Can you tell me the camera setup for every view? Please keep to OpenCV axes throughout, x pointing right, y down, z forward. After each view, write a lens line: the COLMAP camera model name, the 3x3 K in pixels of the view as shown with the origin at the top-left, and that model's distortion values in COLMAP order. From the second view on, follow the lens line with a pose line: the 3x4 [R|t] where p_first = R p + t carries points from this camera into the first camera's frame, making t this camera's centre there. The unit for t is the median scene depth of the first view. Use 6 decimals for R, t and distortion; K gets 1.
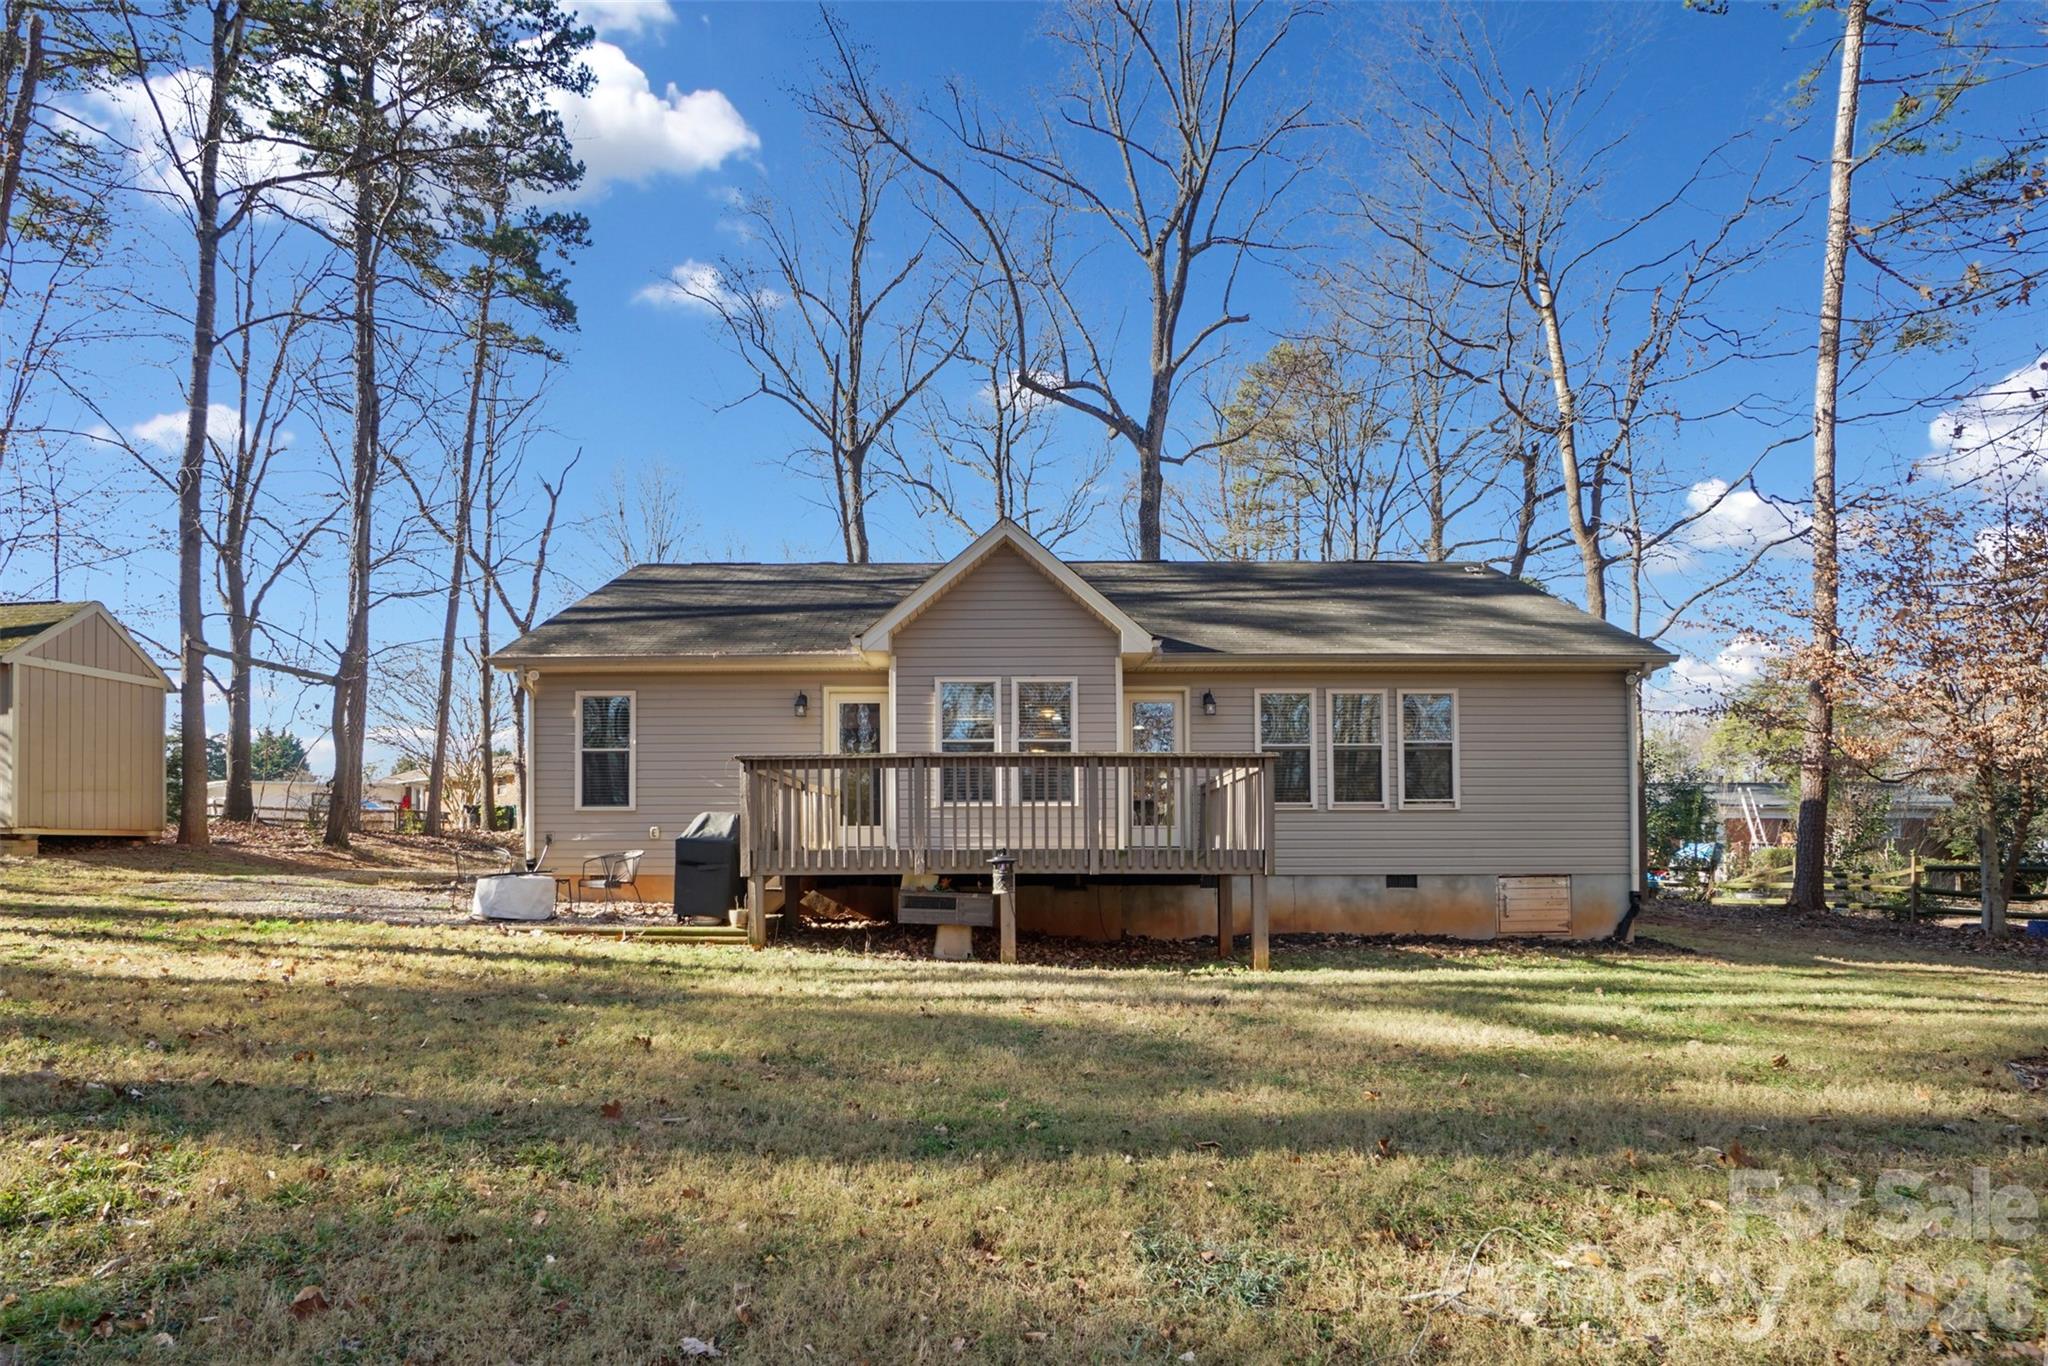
lens RADIAL K [[976.1, 0, 1020.6], [0, 976.1, 672.3], [0, 0, 1]] dist [-0.051905, 0.019092]
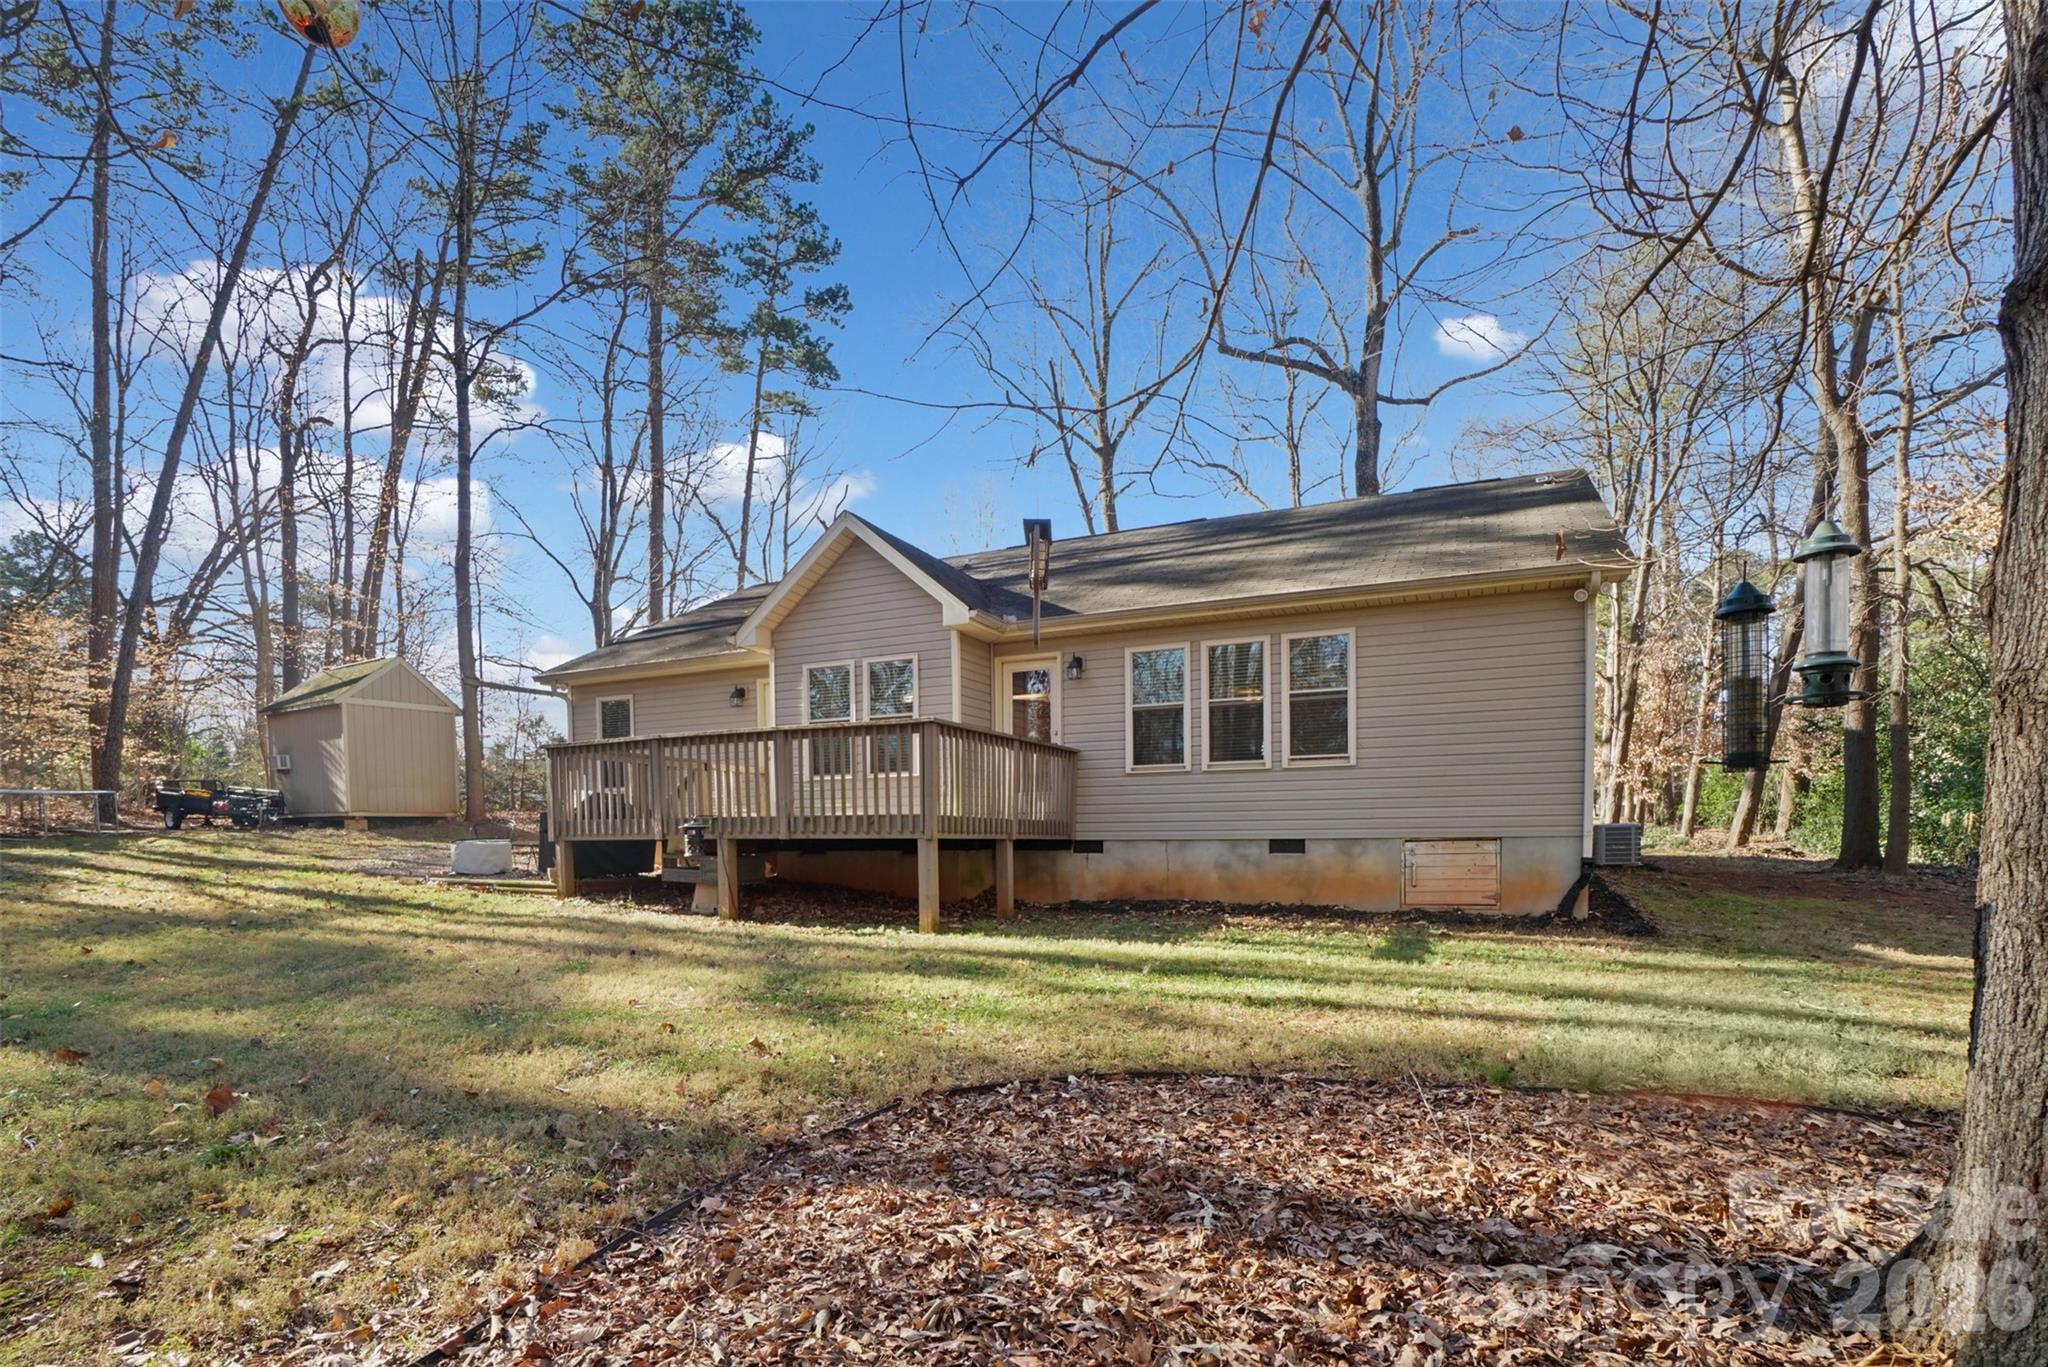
lens RADIAL K [[923.3, 0, 1007.2], [0, 923.3, 689.5], [0, 0, 1]] dist [-0.057844, 0.023373]
pose [[0.917731, -0.071011, -0.390802, 0.494283], [0.086223, 0.996044, 0.021493, 0.028501], [0.387730, -0.053421, 0.920224, 0.113878]]
